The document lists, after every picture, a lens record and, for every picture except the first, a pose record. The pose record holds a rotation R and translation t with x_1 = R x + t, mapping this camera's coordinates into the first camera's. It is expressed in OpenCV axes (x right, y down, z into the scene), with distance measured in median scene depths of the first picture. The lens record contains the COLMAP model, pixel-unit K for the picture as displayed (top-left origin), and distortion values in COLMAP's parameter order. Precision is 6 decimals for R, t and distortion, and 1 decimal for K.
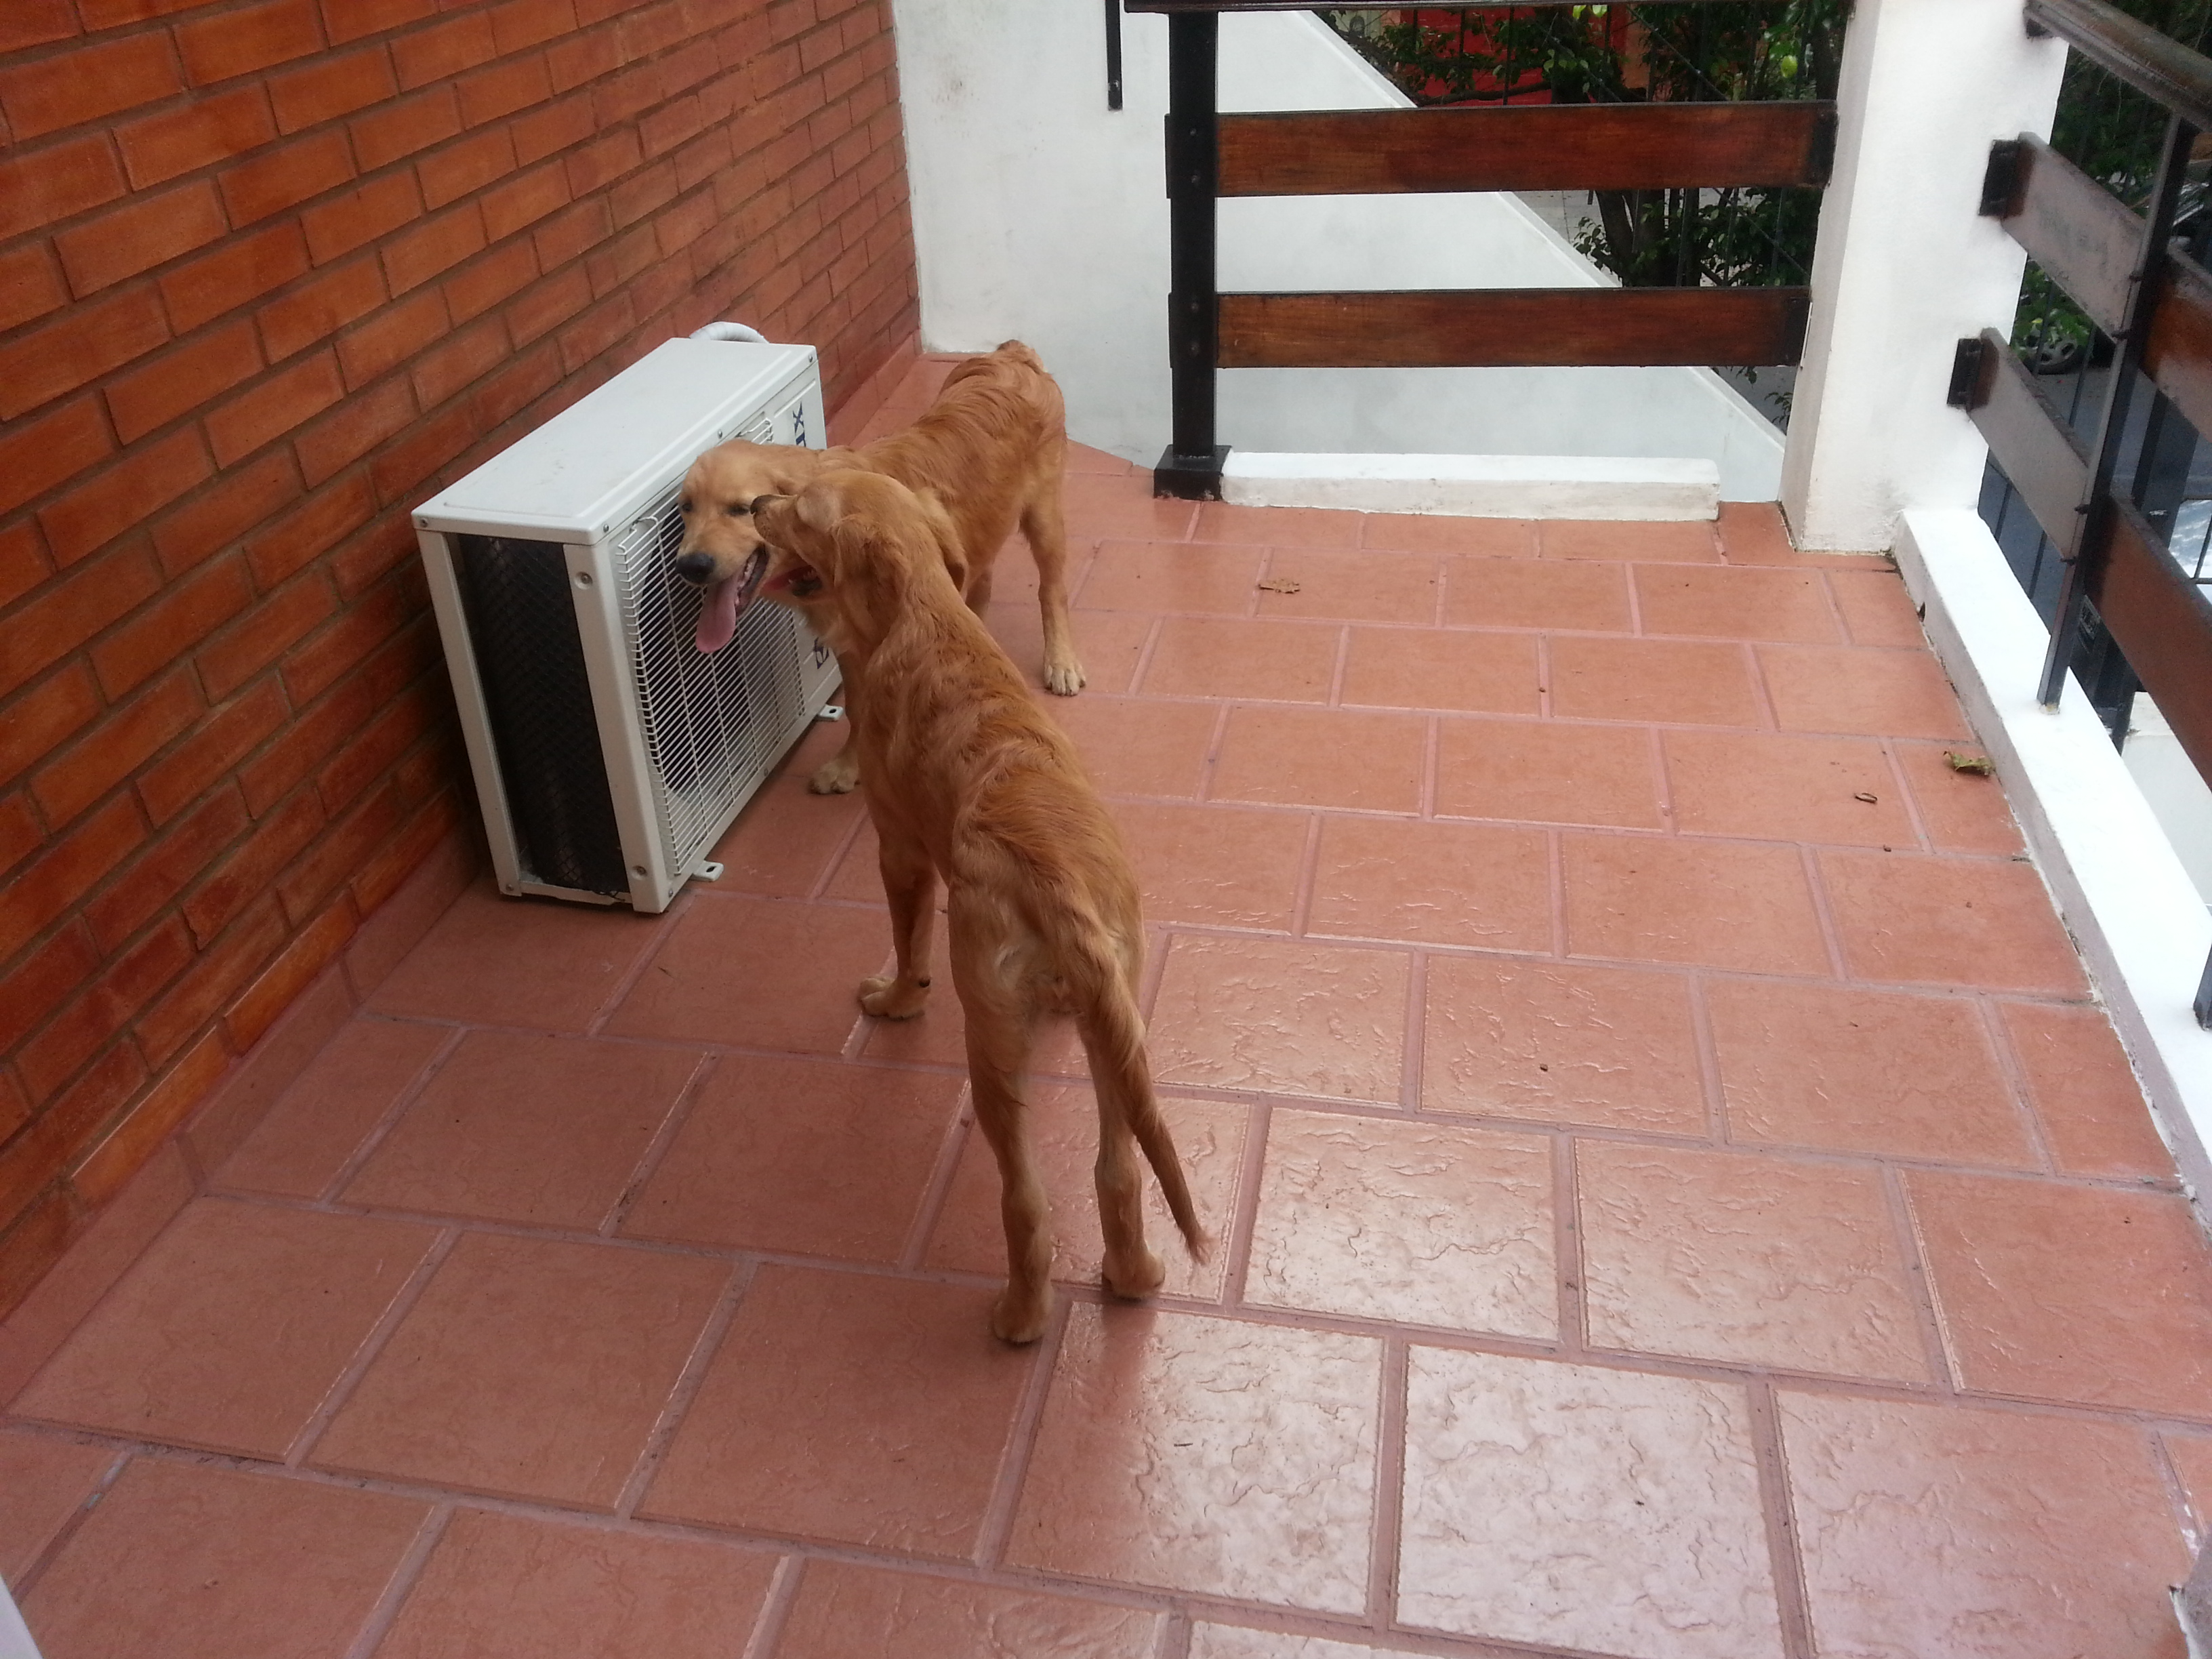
lens RADIAL K [[1857.1, 0, 1073.8], [0, 1857.1, 800.2], [0, 0, 1]] dist [0.111762, -0.211829]
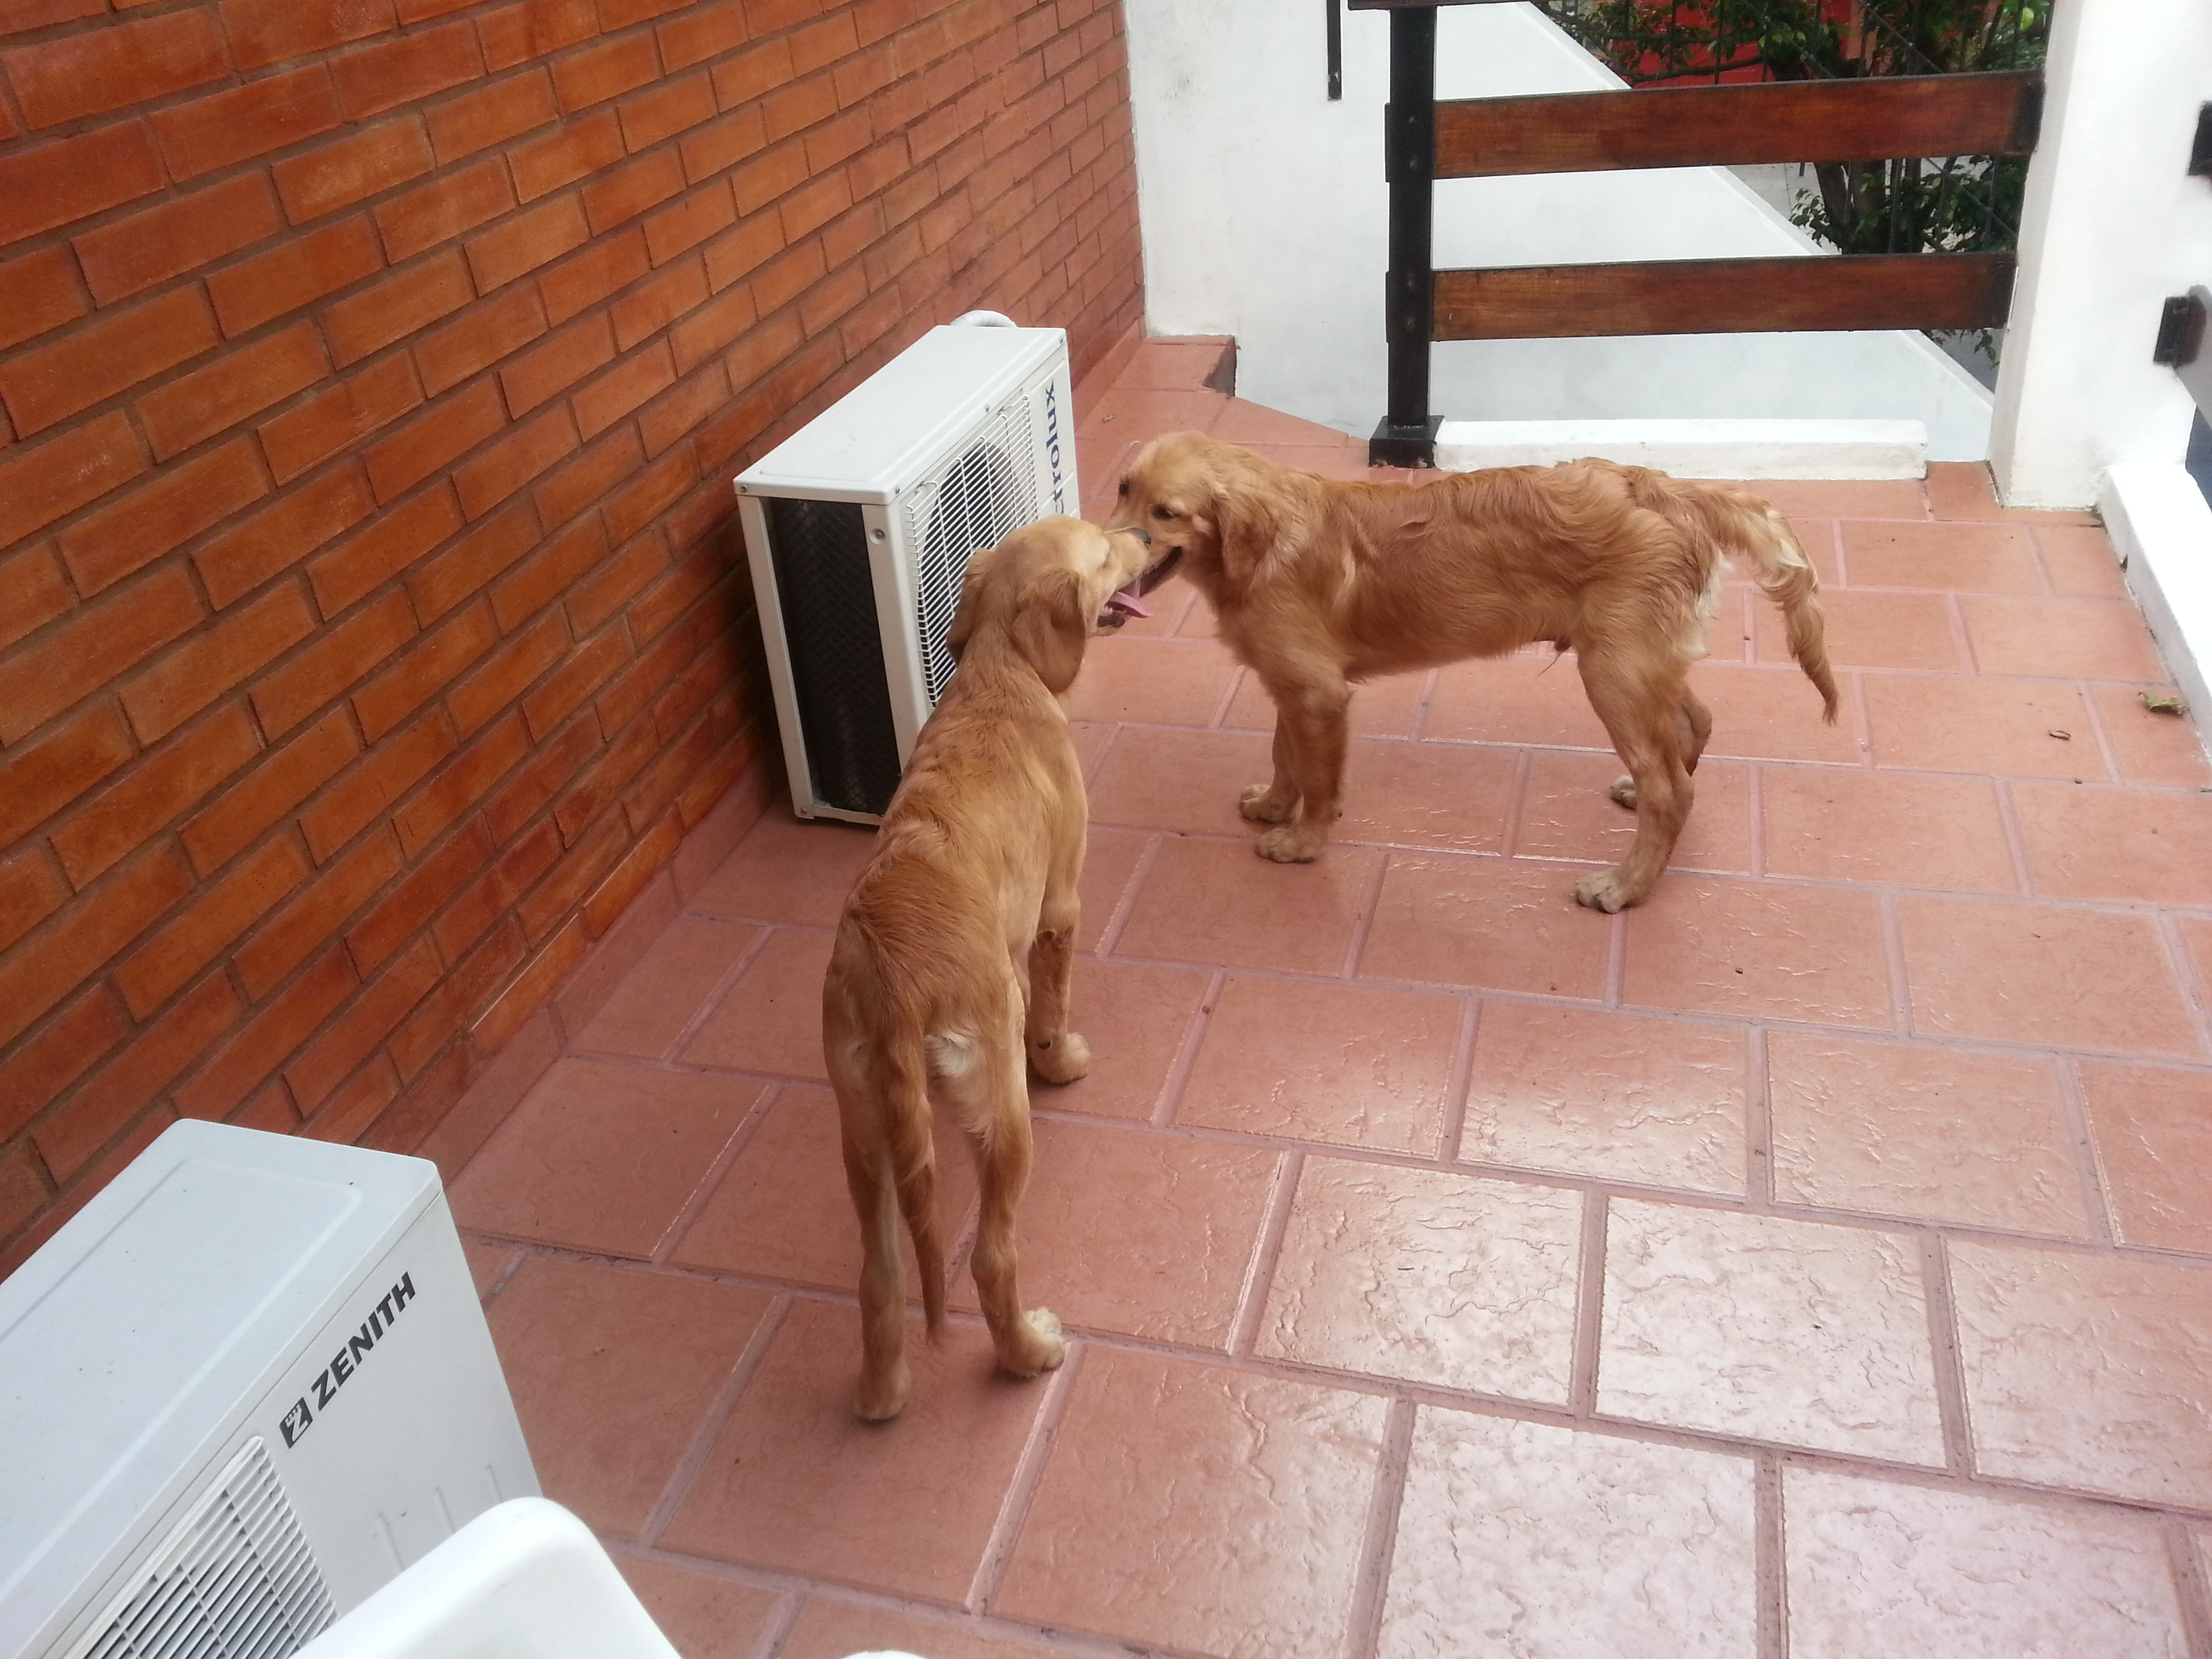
lens RADIAL K [[1857.1, 0, 1061.0], [0, 1857.1, 822.9], [0, 0, 1]] dist [0.111762, -0.211829]
pose [[0.993954, 0.006007, -0.109631, -0.021639], [-0.004377, 0.999876, 0.015109, 0.040184], [0.109708, -0.014538, 0.993858, -0.127125]]
